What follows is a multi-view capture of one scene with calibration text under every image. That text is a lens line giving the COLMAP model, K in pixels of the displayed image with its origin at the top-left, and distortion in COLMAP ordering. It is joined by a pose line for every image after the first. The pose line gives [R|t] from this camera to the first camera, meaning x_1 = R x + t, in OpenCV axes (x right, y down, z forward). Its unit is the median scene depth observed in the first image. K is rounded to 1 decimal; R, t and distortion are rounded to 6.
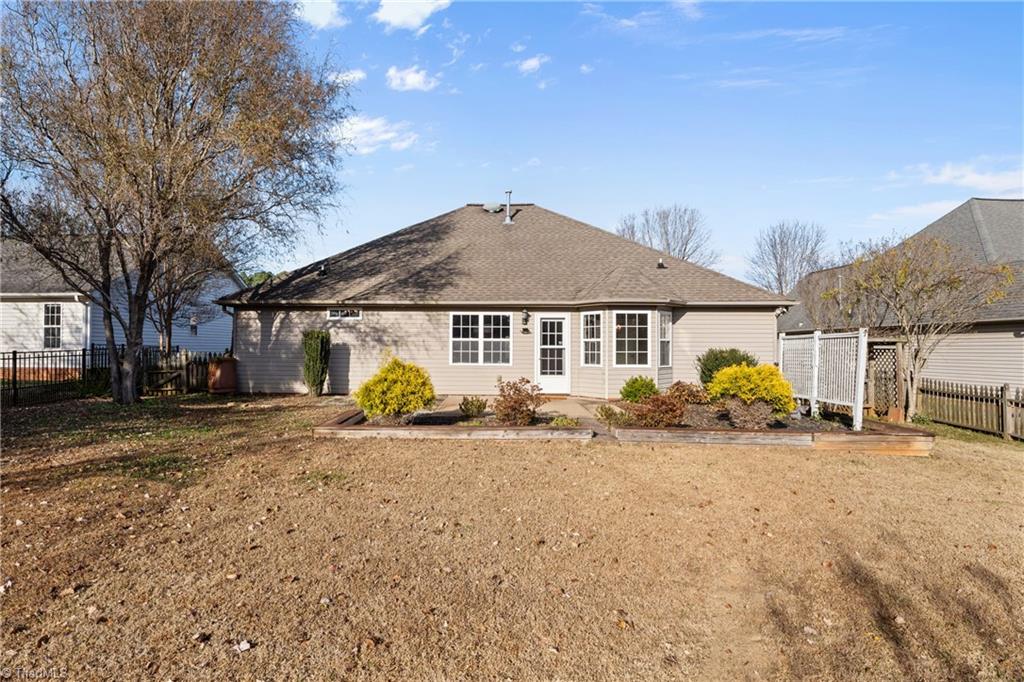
lens RADIAL K [[539.6, 0, 509.8], [0, 539.6, 349.2], [0, 0, 1]] dist [0.001175, -0.000288]
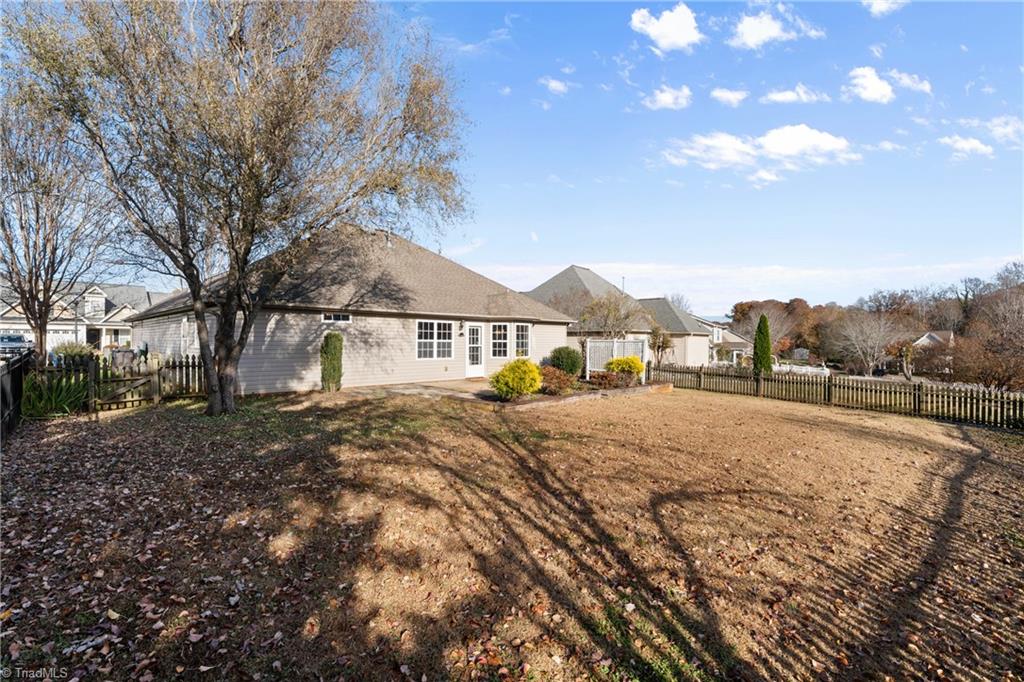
lens RADIAL K [[460.9, 0, 519.0], [0, 460.9, 341.8], [0, 0, 1]] dist [0.005630, 0.000709]
pose [[0.659696, -0.001560, 0.751531, -0.786166], [0.009122, 0.999941, -0.005931, -0.006028], [-0.751477, 0.010768, 0.659671, 0.077040]]
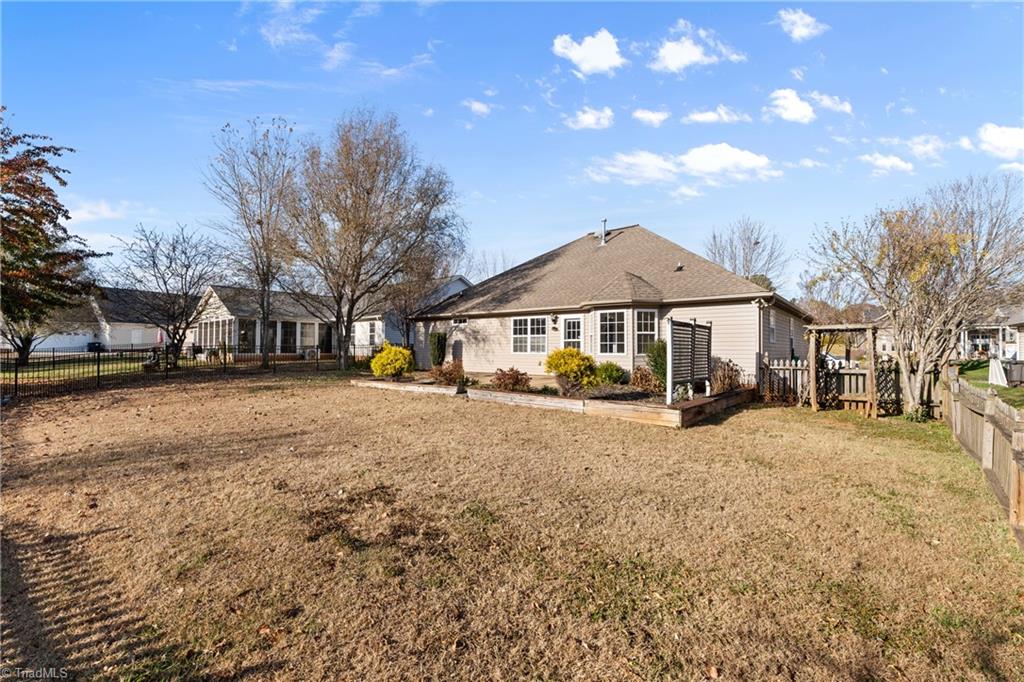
lens RADIAL K [[460.9, 0, 521.5], [0, 460.9, 343.7], [0, 0, 1]] dist [0.005630, 0.000709]
pose [[0.810927, -0.011784, -0.585028, 0.641057], [0.004507, 0.999893, -0.013894, 0.019593], [0.585130, 0.008631, 0.810894, 0.003069]]
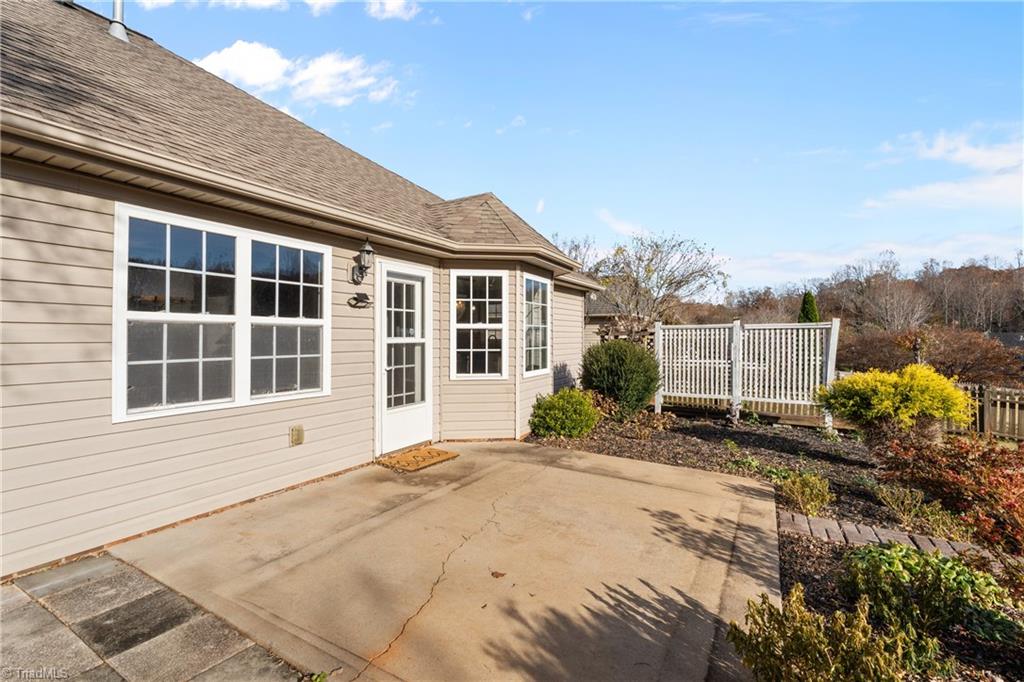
lens RADIAL K [[460.9, 0, 507.9], [0, 460.9, 334.9], [0, 0, 1]] dist [0.005630, 0.000709]
pose [[0.475361, -0.004059, 0.879781, -0.211533], [0.002661, 0.999991, 0.003176, -0.009624], [-0.879787, 0.000831, 0.475368, 0.744271]]
